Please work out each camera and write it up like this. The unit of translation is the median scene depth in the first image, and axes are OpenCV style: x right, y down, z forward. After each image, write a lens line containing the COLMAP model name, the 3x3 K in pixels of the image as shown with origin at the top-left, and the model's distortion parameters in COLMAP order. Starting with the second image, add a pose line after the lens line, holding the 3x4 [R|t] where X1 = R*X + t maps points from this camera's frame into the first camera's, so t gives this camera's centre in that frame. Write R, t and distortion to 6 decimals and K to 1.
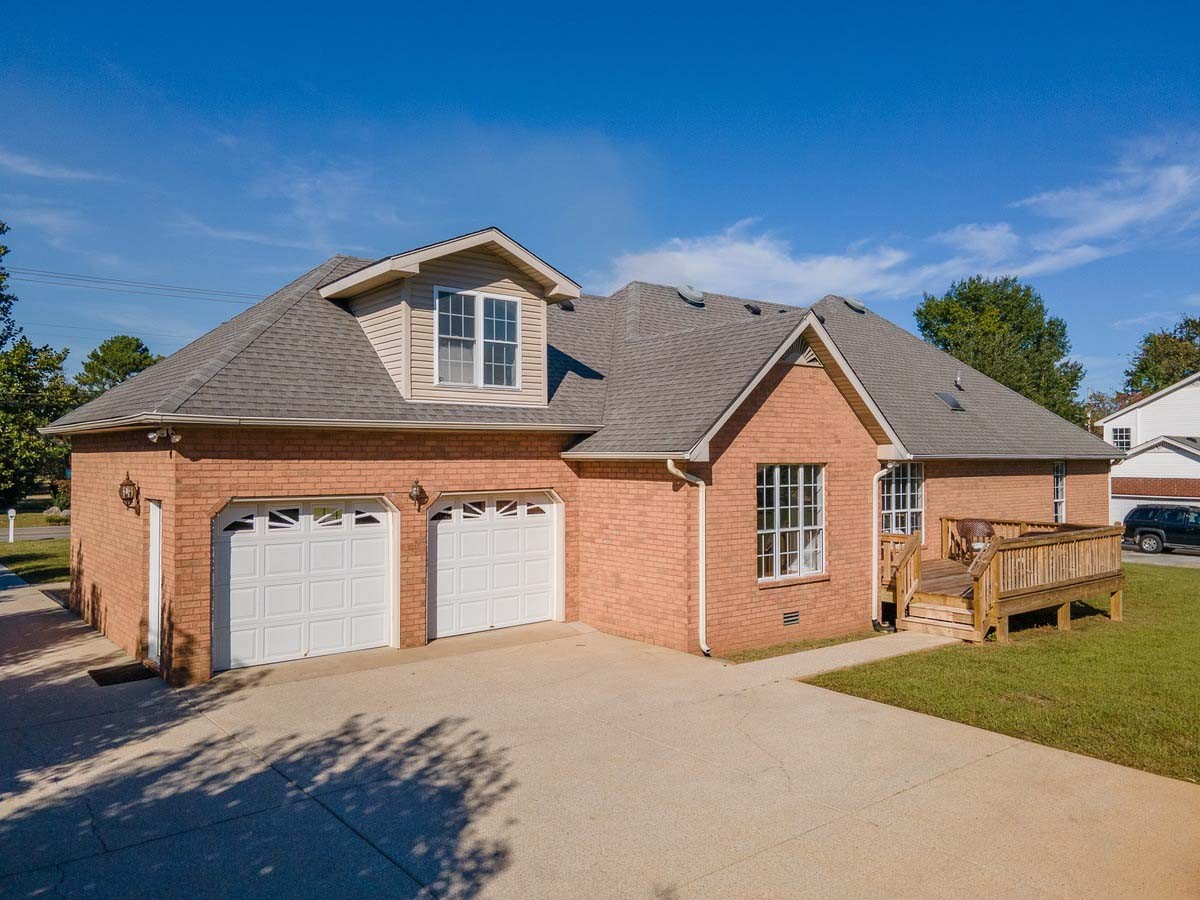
lens RADIAL K [[885.4, 0, 581.0], [0, 885.4, 447.4], [0, 0, 1]] dist [0.011580, 0.003848]
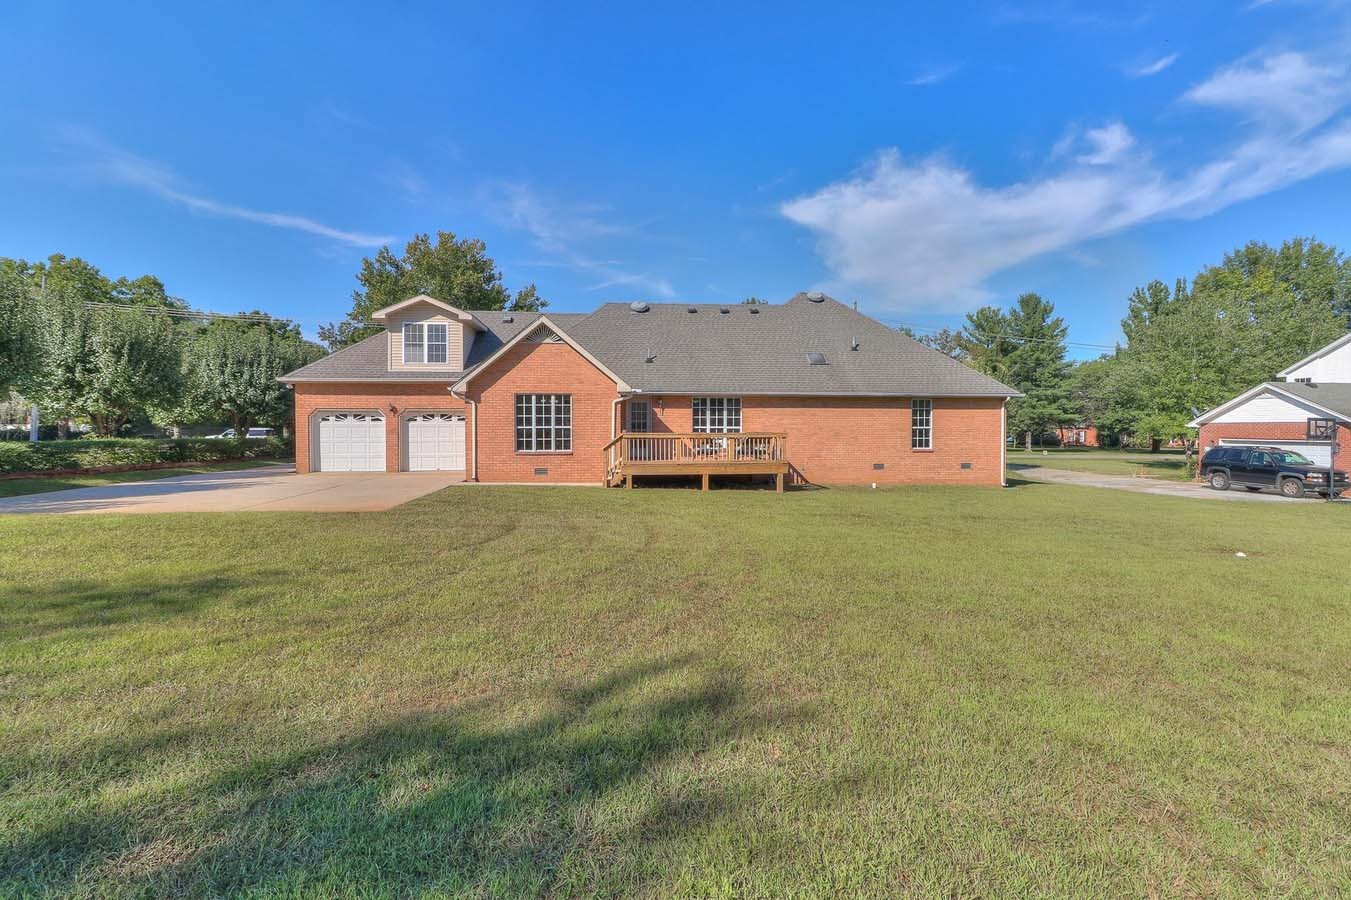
lens RADIAL K [[622.0, 0, 675.5], [0, 622.0, 435.9], [0, 0, 1]] dist [0.012617, -0.016073]
pose [[0.831133, 0.003661, -0.556062, 1.297348], [0.005710, 0.999869, 0.015117, 0.096346], [0.556045, -0.015739, 0.831003, 0.014182]]
